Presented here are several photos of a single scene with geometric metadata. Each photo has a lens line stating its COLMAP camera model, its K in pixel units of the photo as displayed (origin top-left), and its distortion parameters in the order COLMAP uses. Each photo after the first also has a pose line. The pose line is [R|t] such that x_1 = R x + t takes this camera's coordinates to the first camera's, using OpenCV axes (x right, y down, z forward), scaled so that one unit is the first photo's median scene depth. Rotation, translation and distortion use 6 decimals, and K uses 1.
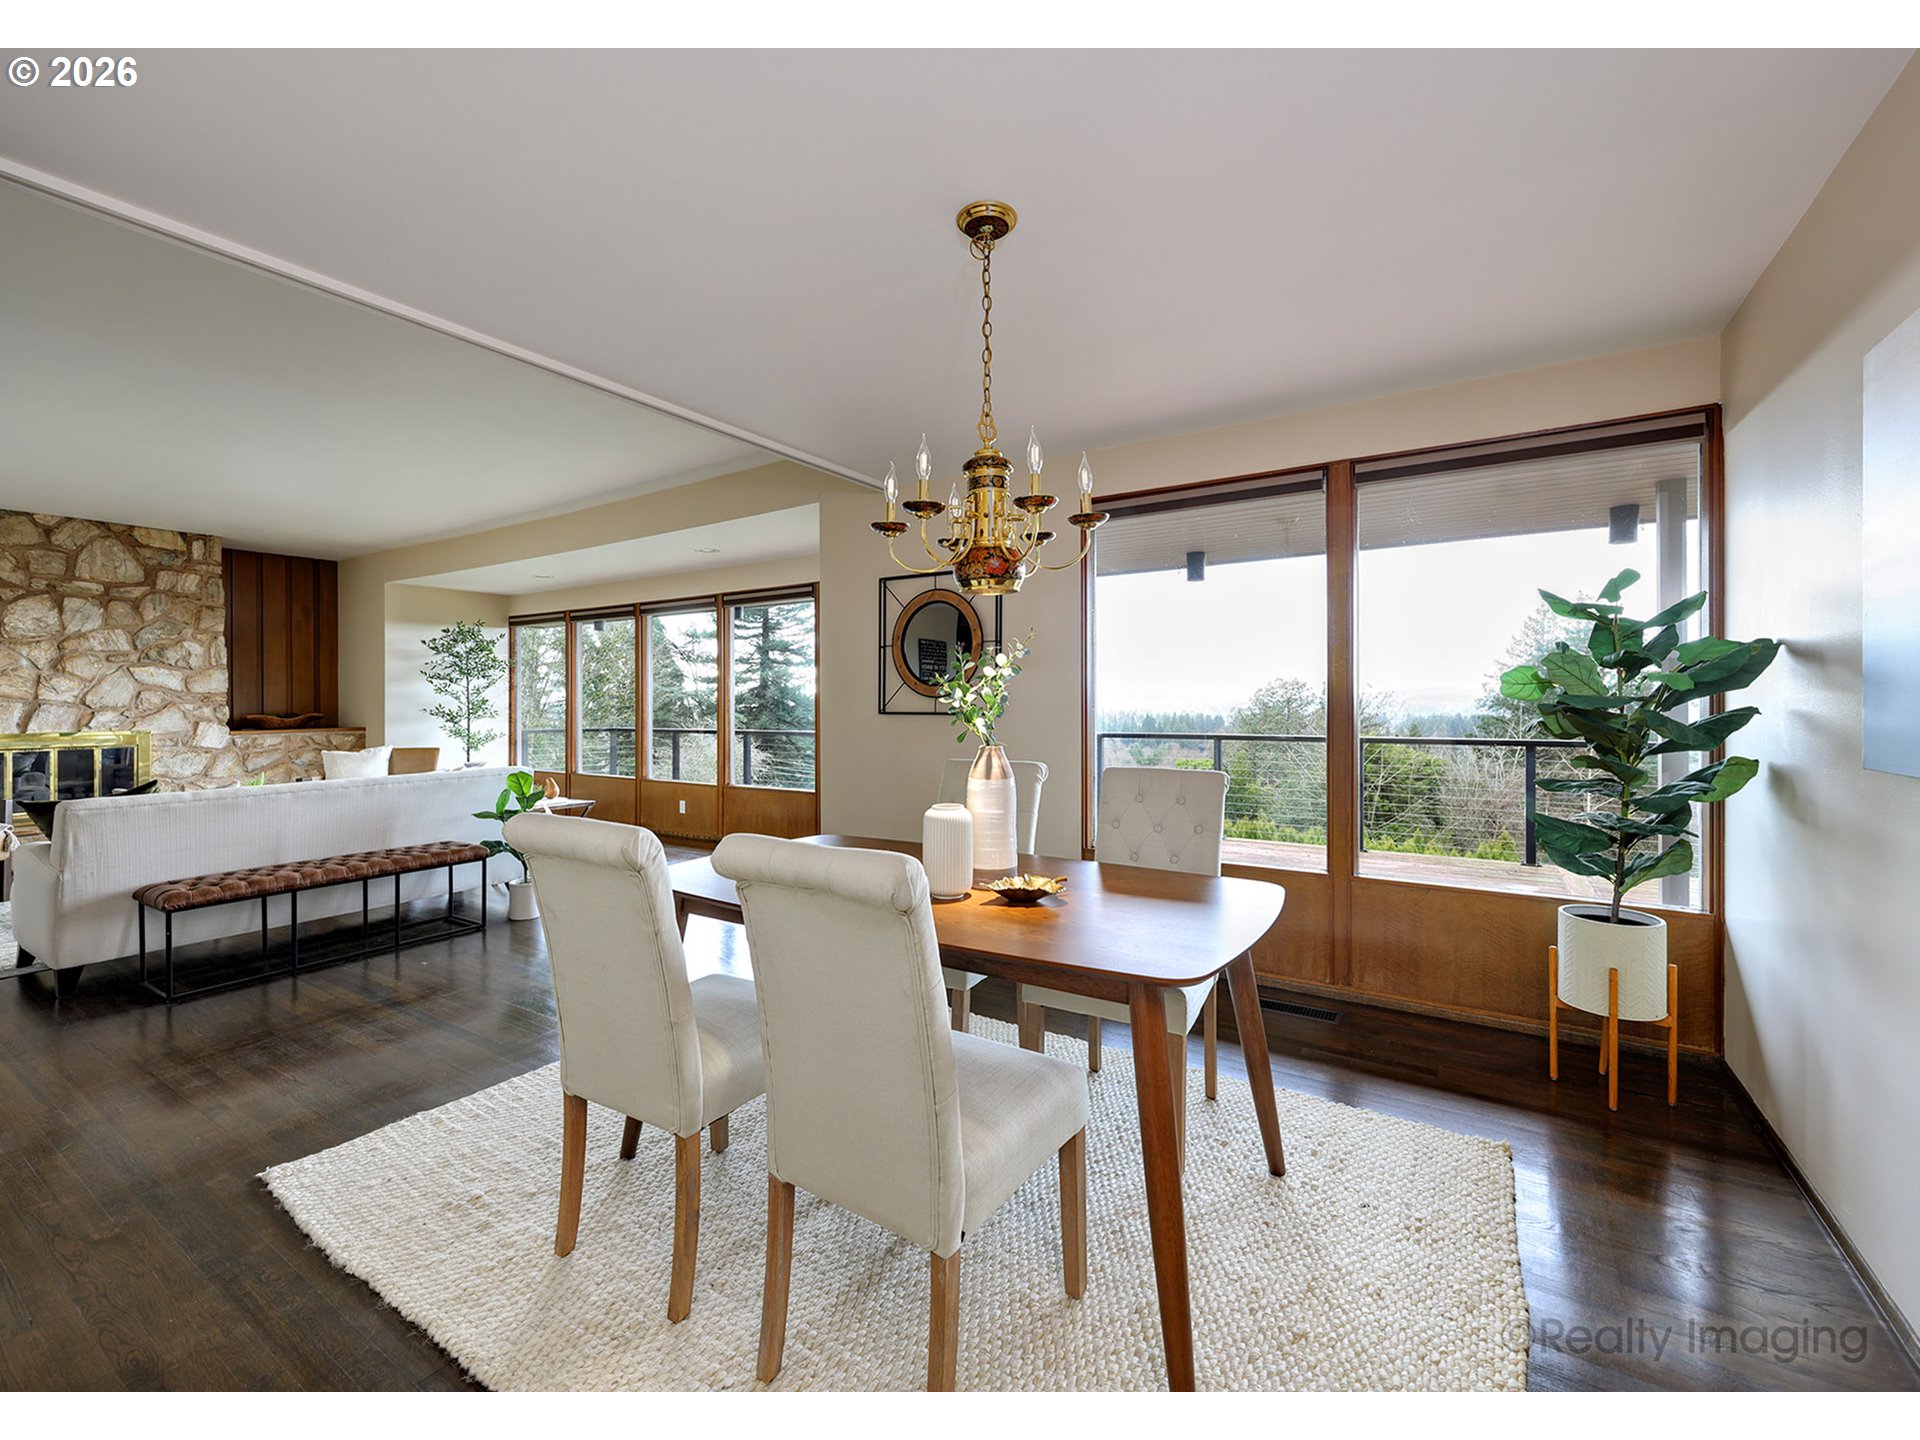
lens RADIAL K [[816.5, 0, 959.0], [0, 816.5, 707.0], [0, 0, 1]] dist [0.000280, 0.000877]
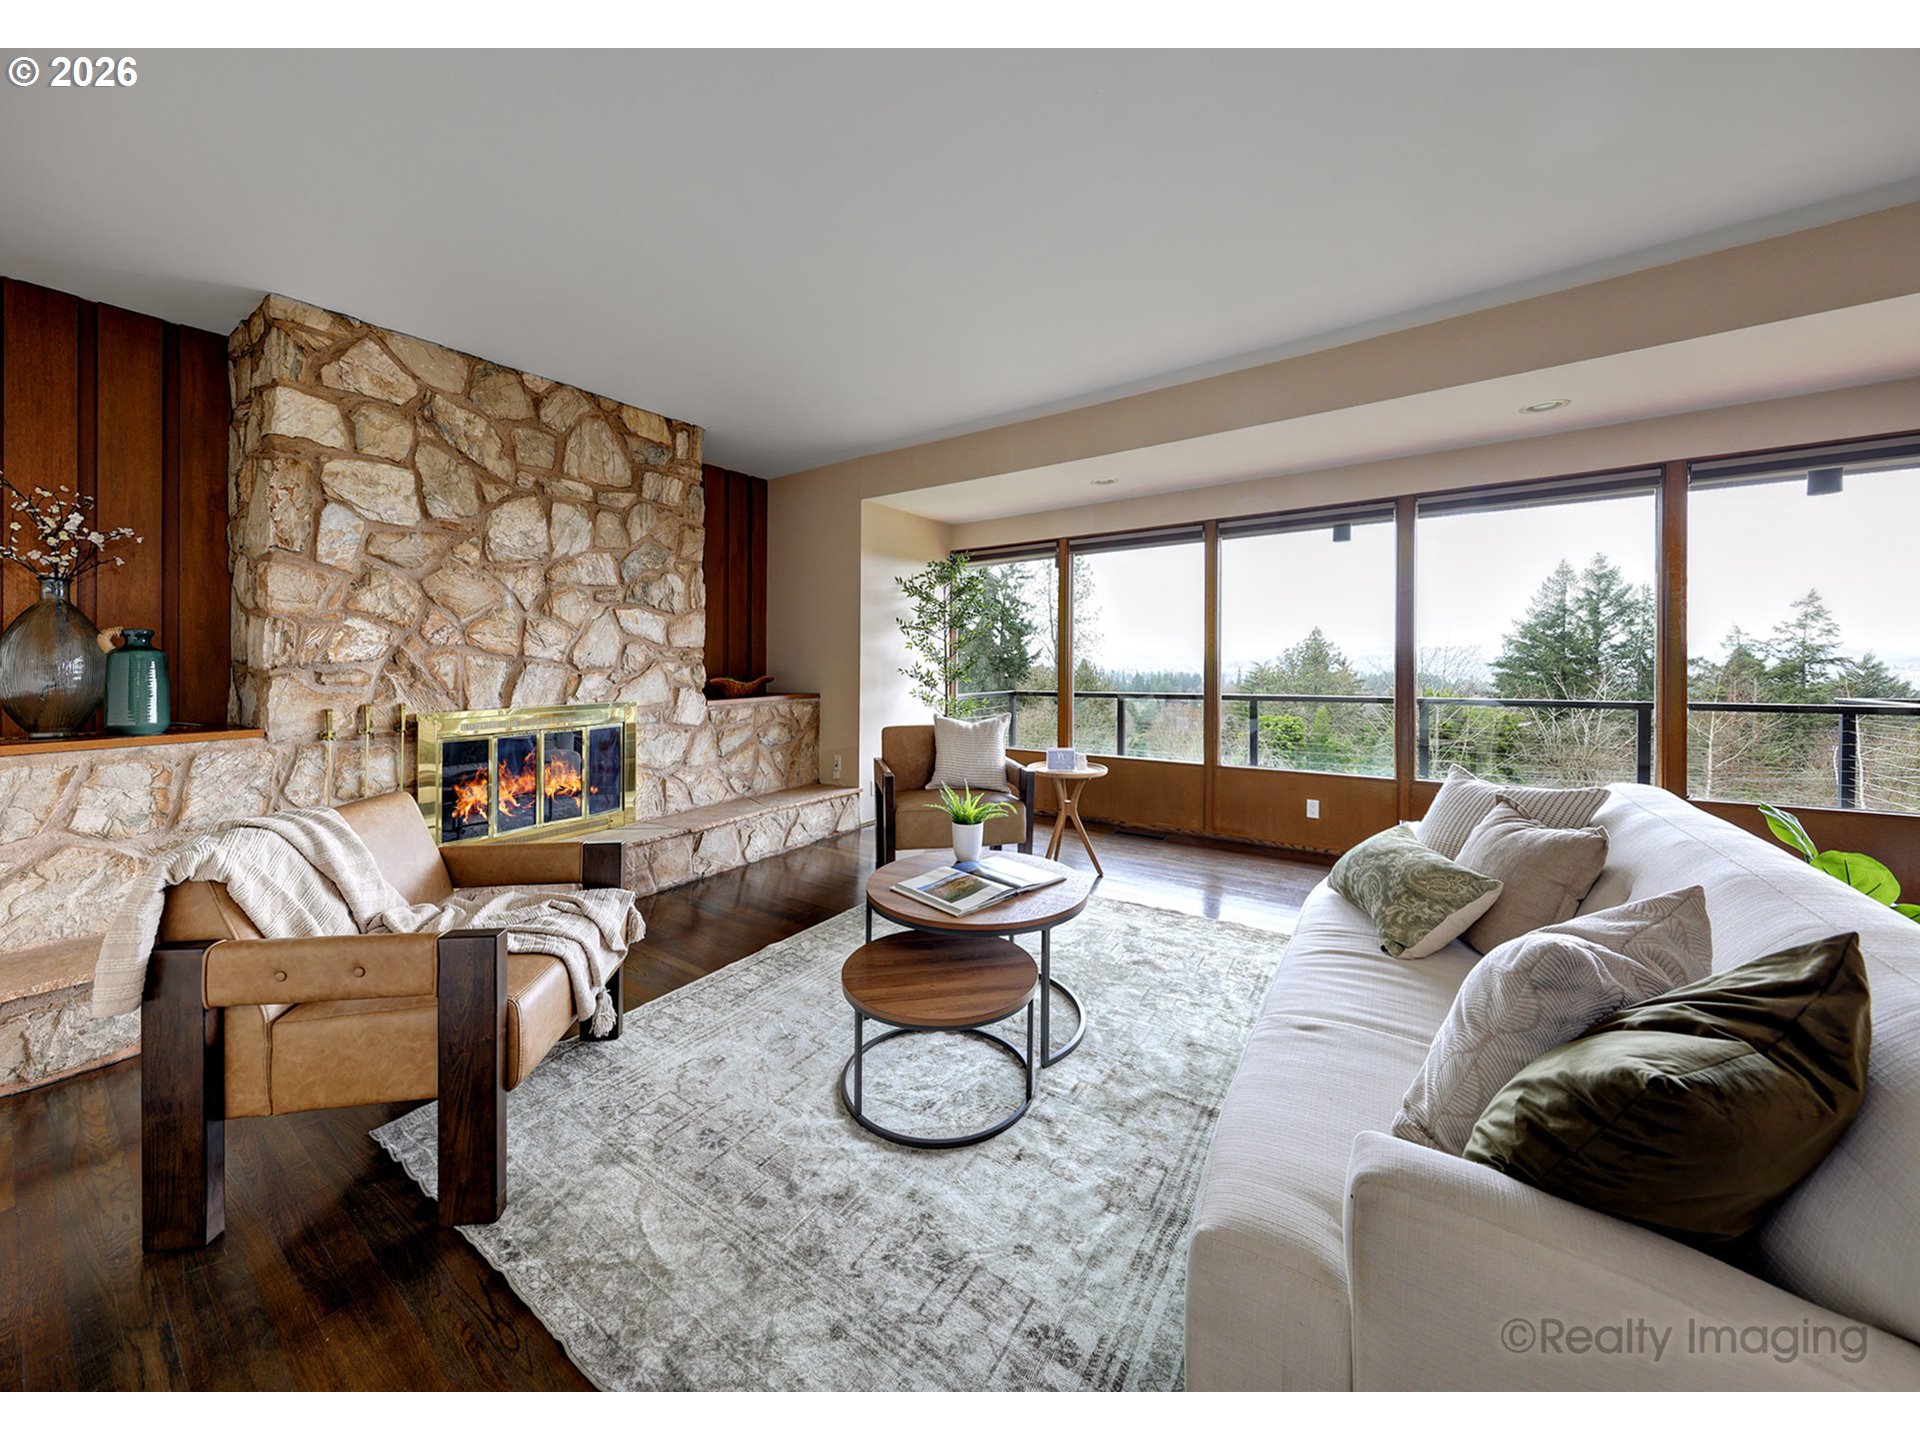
lens RADIAL K [[686.3, 0, 890.8], [0, 686.3, 657.4], [0, 0, 1]] dist [-0.000203, 0.000135]
pose [[0.997463, -0.003862, -0.071086, -0.741164], [0.002968, 0.999915, -0.012688, -0.000310], [0.071129, 0.012444, 0.997389, 0.441544]]
